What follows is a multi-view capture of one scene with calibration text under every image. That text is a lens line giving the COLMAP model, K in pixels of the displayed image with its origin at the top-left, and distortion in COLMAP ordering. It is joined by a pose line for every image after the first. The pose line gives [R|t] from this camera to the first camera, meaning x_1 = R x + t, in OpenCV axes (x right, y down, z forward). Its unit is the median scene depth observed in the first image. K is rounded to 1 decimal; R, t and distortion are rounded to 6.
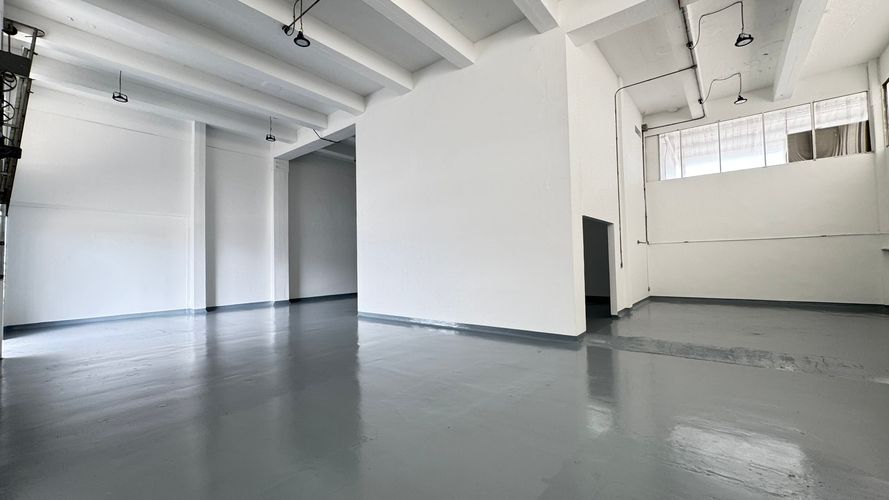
lens RADIAL K [[353.6, 0, 444.1], [0, 353.6, 250.2], [0, 0, 1]] dist [-0.003388, 0.000414]
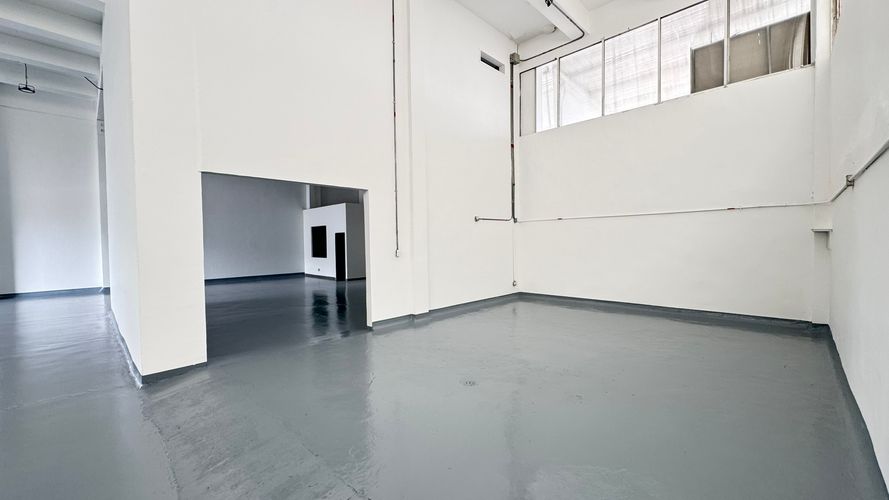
lens RADIAL K [[353.6, 0, 444.1], [0, 353.6, 250.2], [0, 0, 1]] dist [-0.003388, 0.000414]
pose [[0.995478, 0.009267, -0.094543, 0.644701], [-0.003707, 0.998262, 0.058820, -0.001694], [0.094924, -0.058204, 0.993782, 0.329661]]
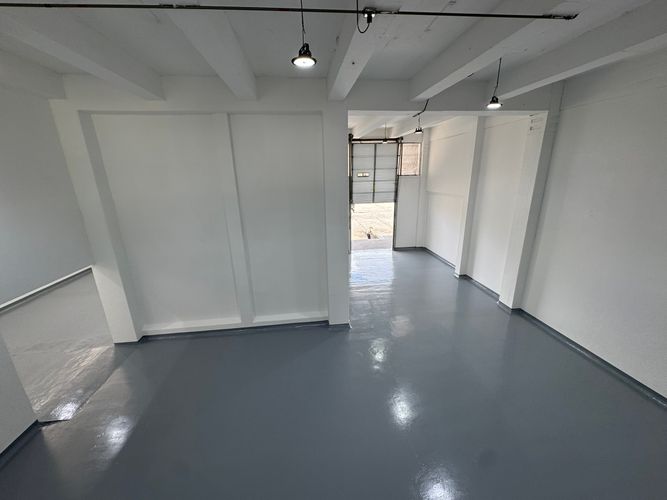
lens RADIAL K [[264.1, 0, 333.5], [0, 264.1, 250.0], [0, 0, 1]] dist [0.001498, 0.000169]
pose [[-0.693952, 0.238988, -0.679202, 0.317623], [0.060712, 0.959371, 0.275539, -0.259778], [0.717457, 0.149975, -0.680267, 1.672169]]
